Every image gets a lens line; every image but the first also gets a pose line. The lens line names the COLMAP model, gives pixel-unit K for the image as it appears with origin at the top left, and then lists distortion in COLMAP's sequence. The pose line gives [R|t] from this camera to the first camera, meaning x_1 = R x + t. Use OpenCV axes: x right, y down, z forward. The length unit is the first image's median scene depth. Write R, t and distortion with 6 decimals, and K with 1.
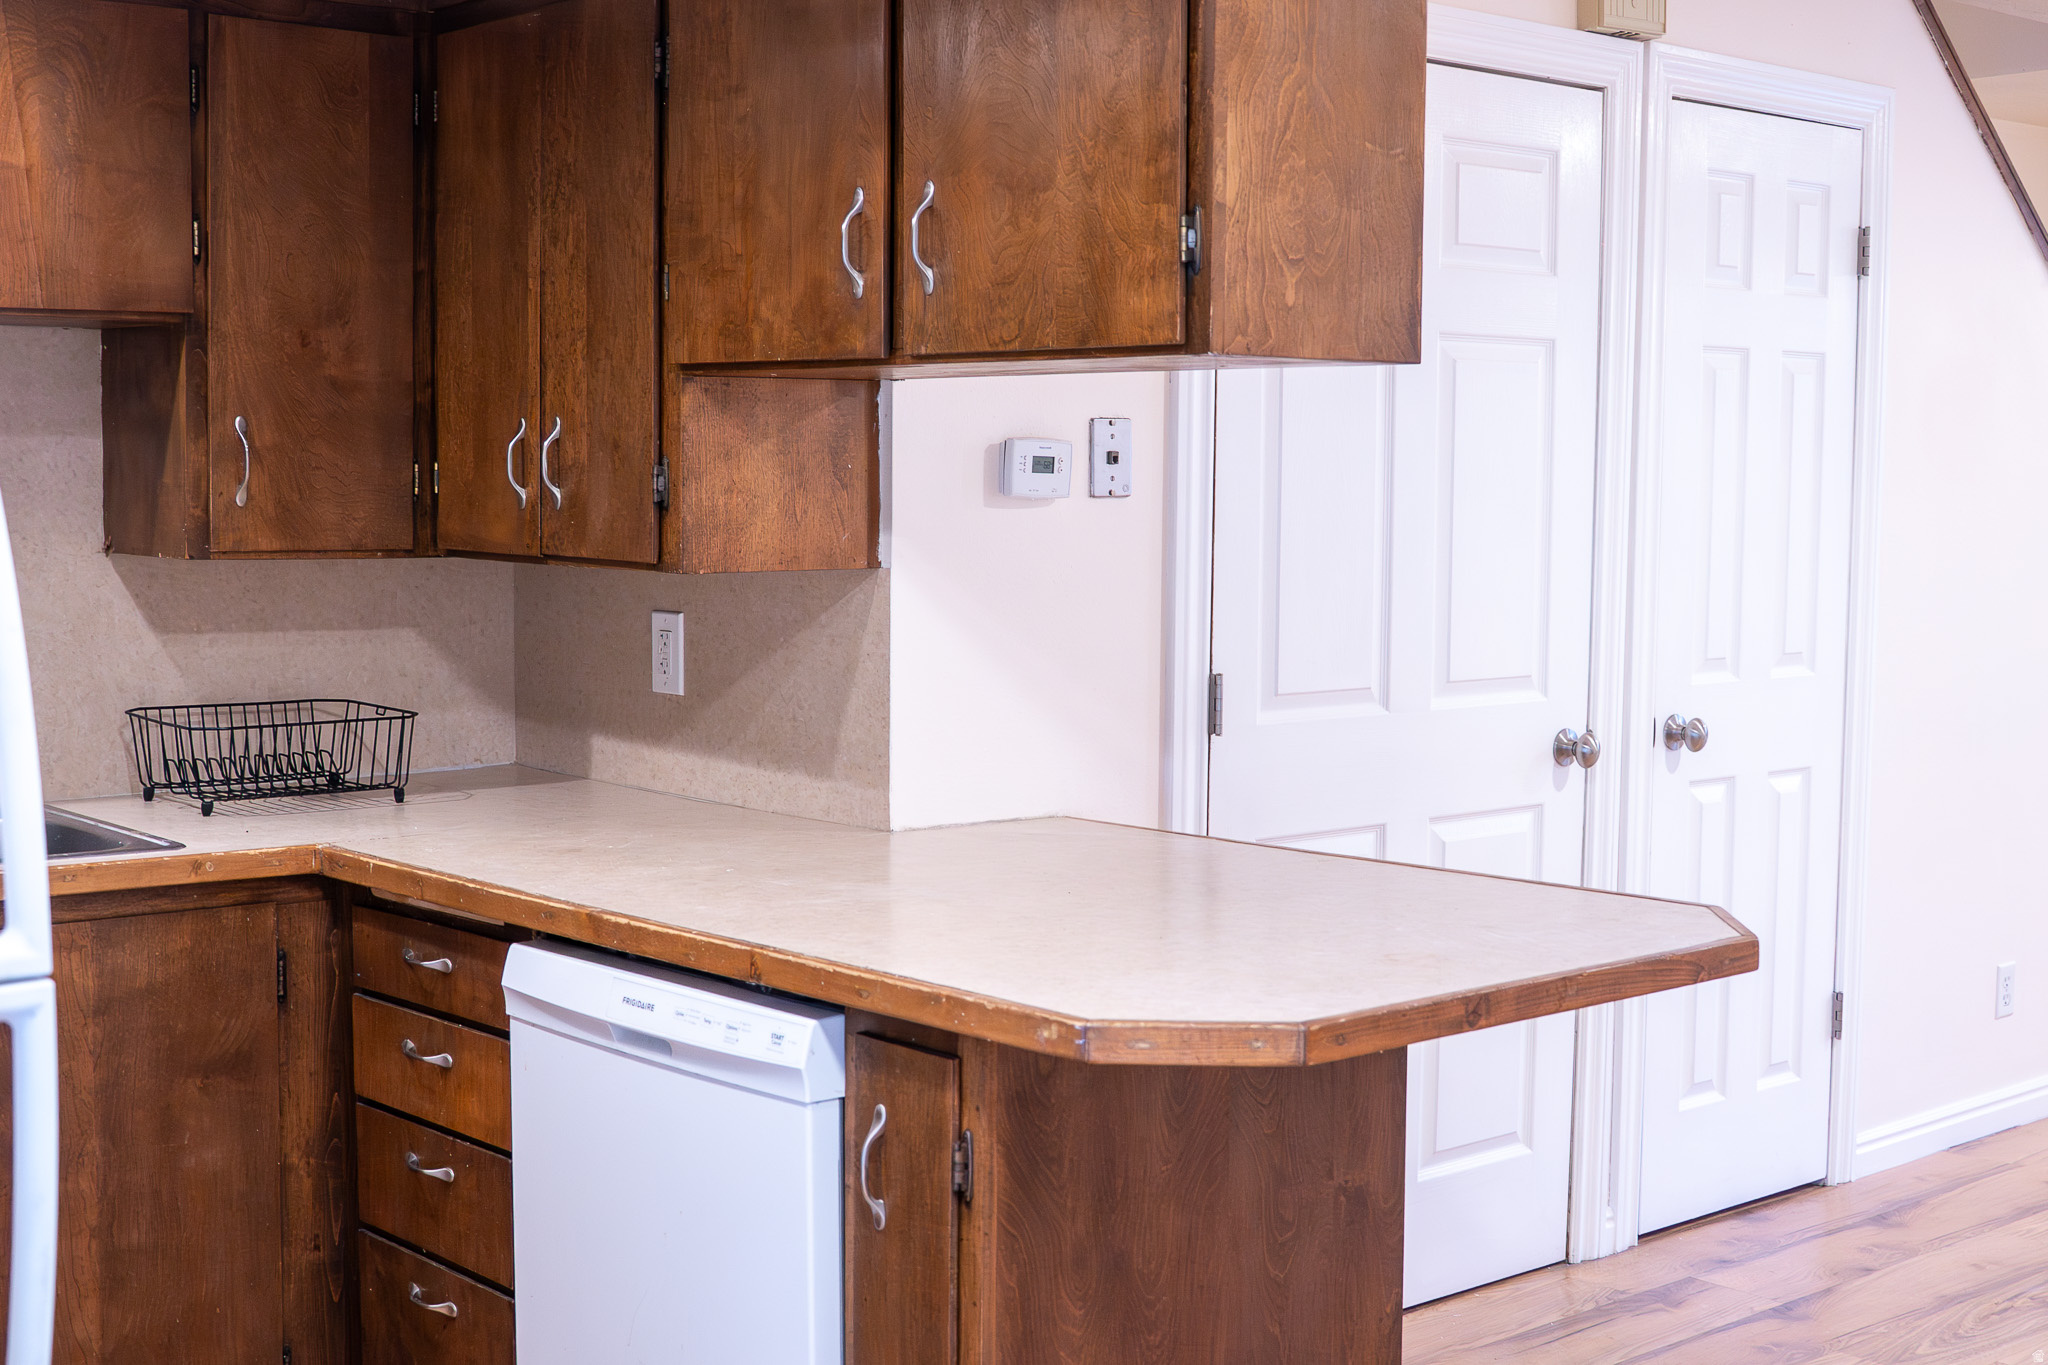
lens RADIAL K [[2666.8, 0, 1022.5], [0, 2666.8, 687.7], [0, 0, 1]] dist [-0.057799, 0.000000]
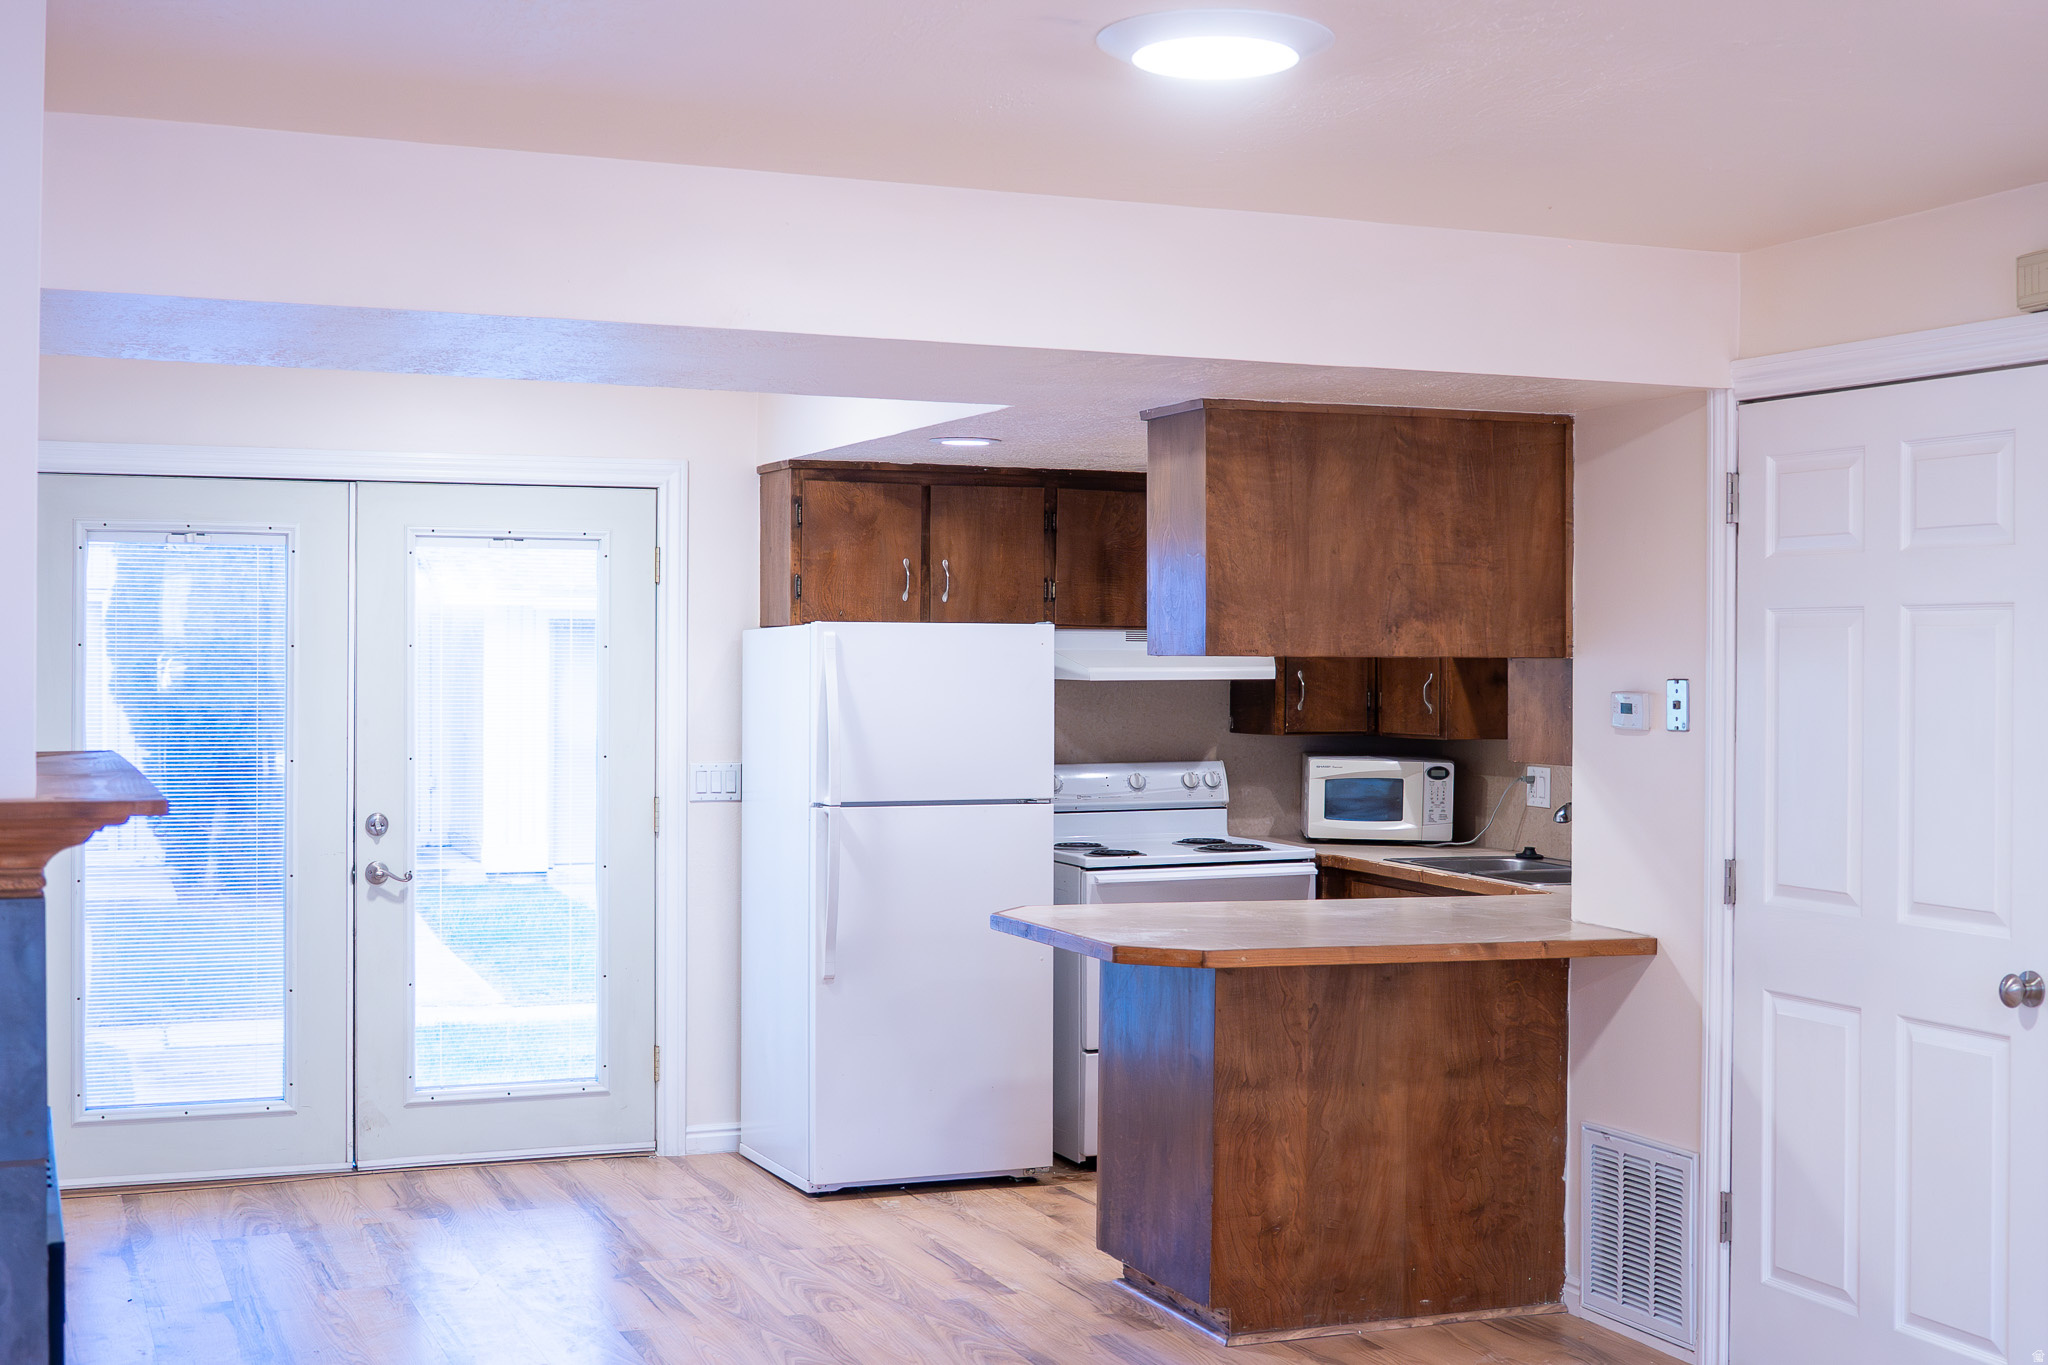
lens RADIAL K [[2666.8, 0, 1030.7], [0, 2666.8, 679.5], [0, 0, 1]] dist [-0.057799, 0.000000]
pose [[-0.337493, -0.000085, -0.941328, 1.649207], [-0.082246, 0.996178, 0.029397, -0.122084], [0.937728, 0.087342, -0.336210, 1.218077]]
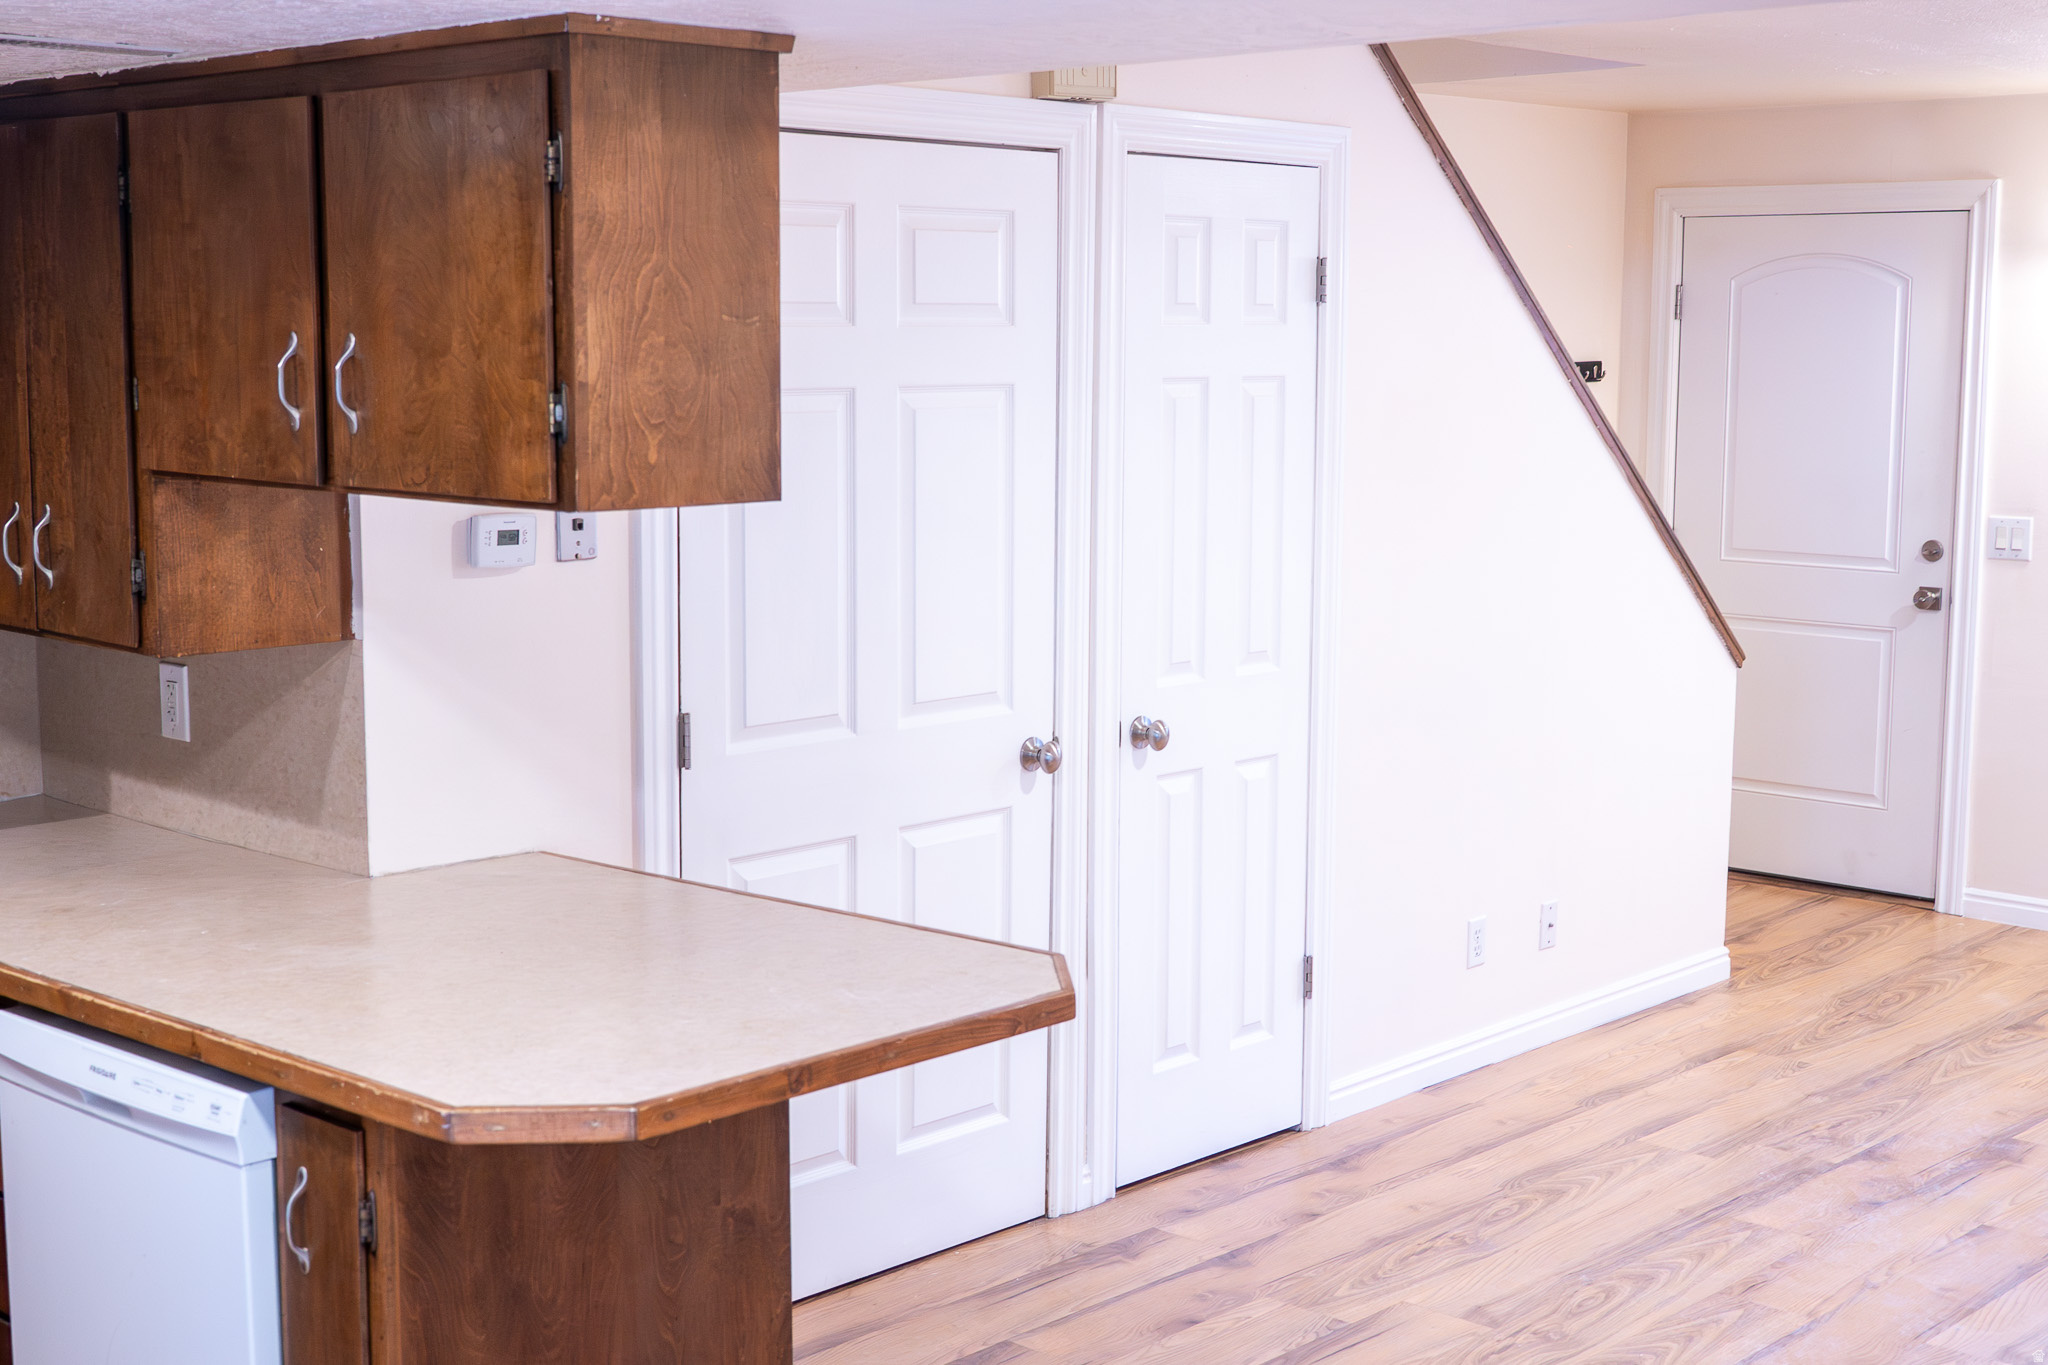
lens RADIAL K [[2723.9, 0, 1023.9], [0, 2723.9, 686.4], [0, 0, 1]] dist [-0.031569, 0.000000]
pose [[0.993163, -0.018545, 0.115256, 0.090244], [0.013026, 0.998741, 0.048452, -0.075408], [-0.116010, -0.046620, 0.992153, -0.141846]]
